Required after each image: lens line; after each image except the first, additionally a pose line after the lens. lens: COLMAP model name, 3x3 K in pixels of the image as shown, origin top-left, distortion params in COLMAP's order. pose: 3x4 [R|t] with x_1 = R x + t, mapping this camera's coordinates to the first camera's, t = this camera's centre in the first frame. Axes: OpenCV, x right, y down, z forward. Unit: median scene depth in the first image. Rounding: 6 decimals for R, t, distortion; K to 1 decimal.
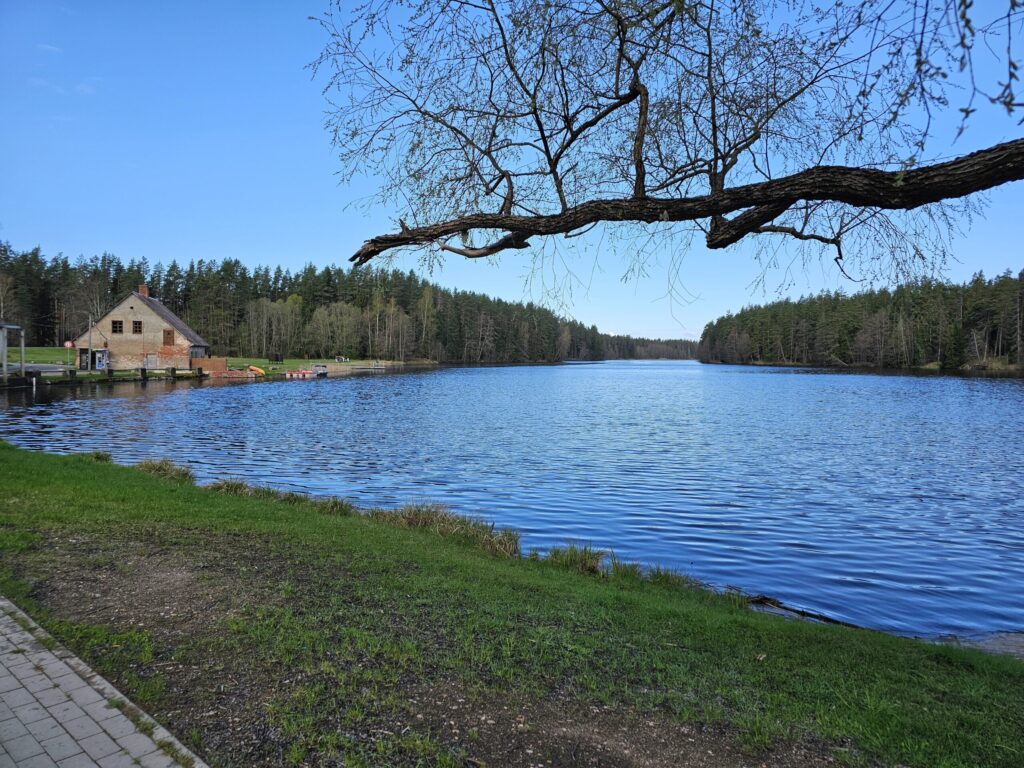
lens RADIAL K [[676.9, 0, 516.4], [0, 676.9, 376.9], [0, 0, 1]] dist [0.051668, -0.041104]
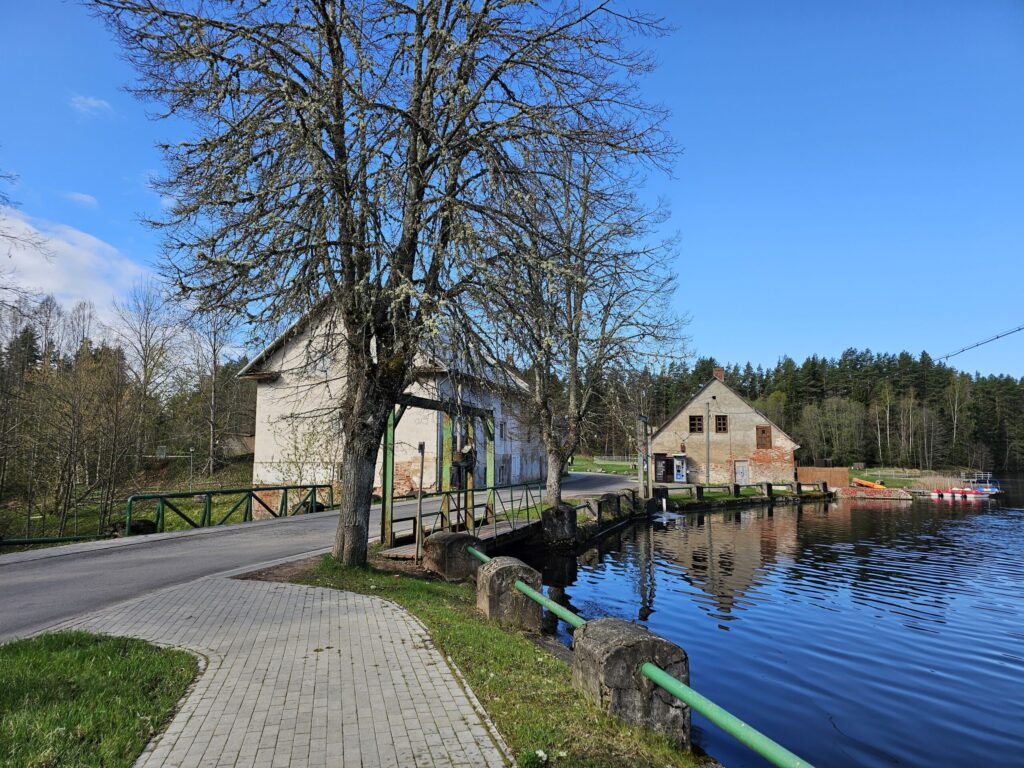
lens RADIAL K [[676.9, 0, 501.2], [0, 676.9, 386.7], [0, 0, 1]] dist [0.051668, -0.041104]
pose [[0.813906, -0.066577, -0.577170, -0.107278], [-0.015411, 0.990589, -0.135999, -0.003323], [0.580792, 0.119585, 0.805220, 0.093015]]
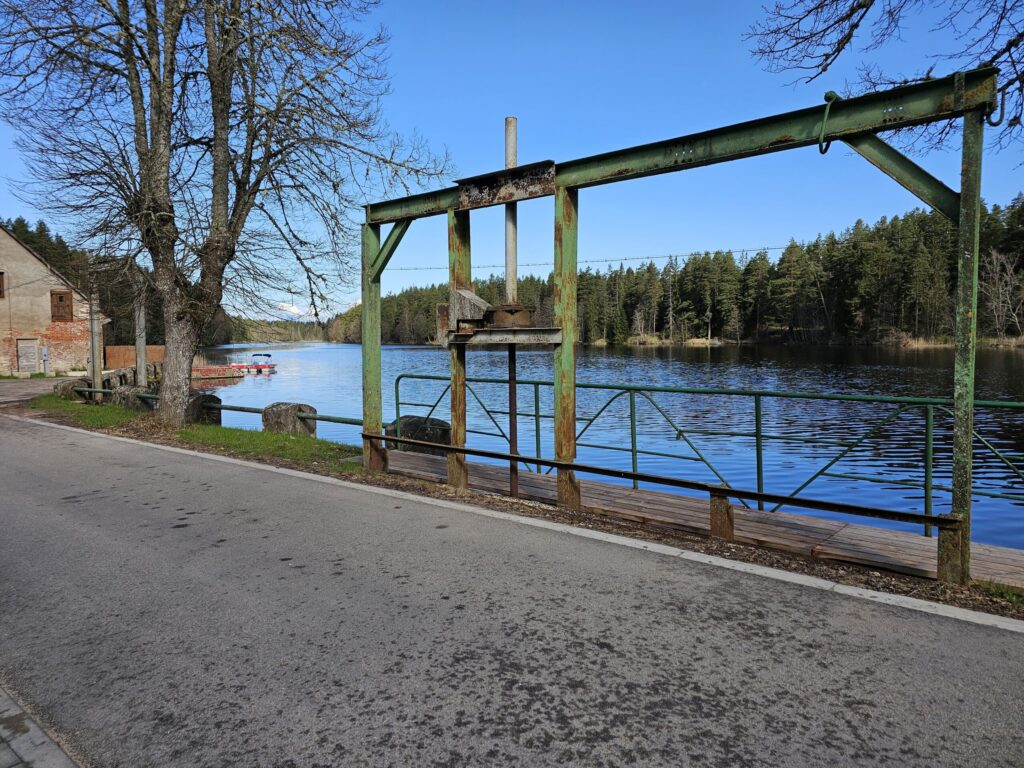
lens RADIAL K [[676.9, 0, 507.4], [0, 676.9, 380.5], [0, 0, 1]] dist [0.051668, -0.041104]
pose [[0.830025, -0.050142, 0.555468, -0.173189], [0.032605, 0.998610, 0.041423, -0.004282], [-0.556773, -0.016271, 0.830505, 0.129638]]
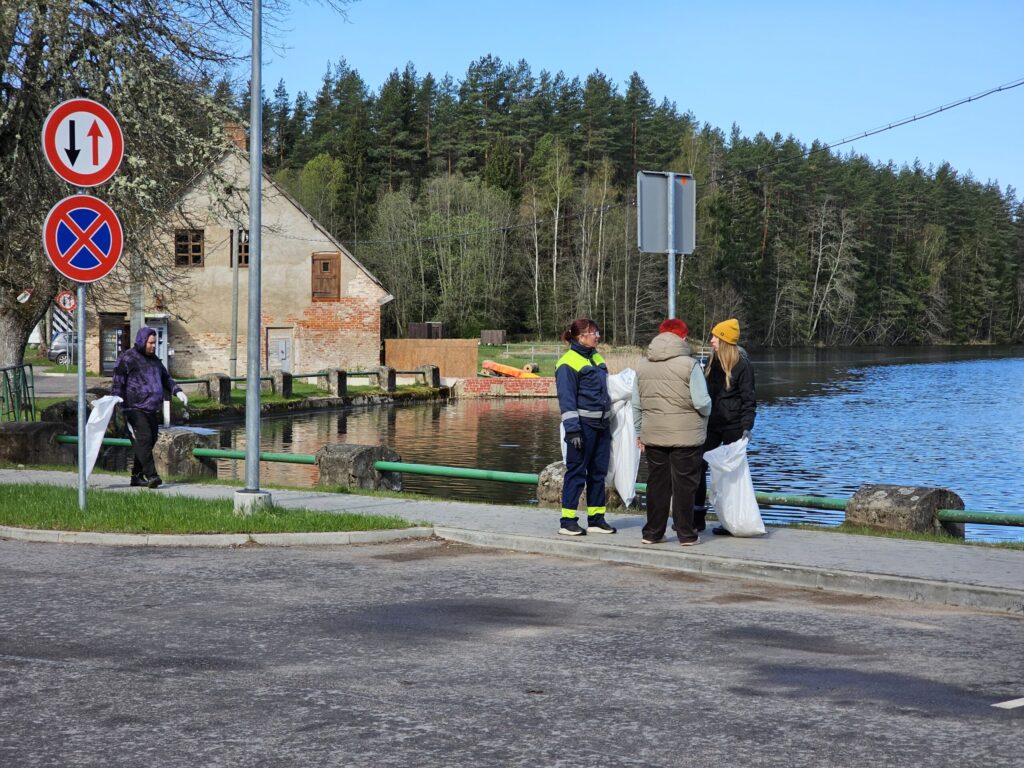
lens RADIAL K [[1962.2, 0, 511.6], [0, 1962.2, 383.1], [0, 0, 1]] dist [0.018703, 0.000000]
pose [[0.991516, -0.003881, -0.129929, -0.098109], [0.003420, 0.999987, -0.003769, -0.000825], [0.129942, 0.003293, 0.991516, 0.021024]]
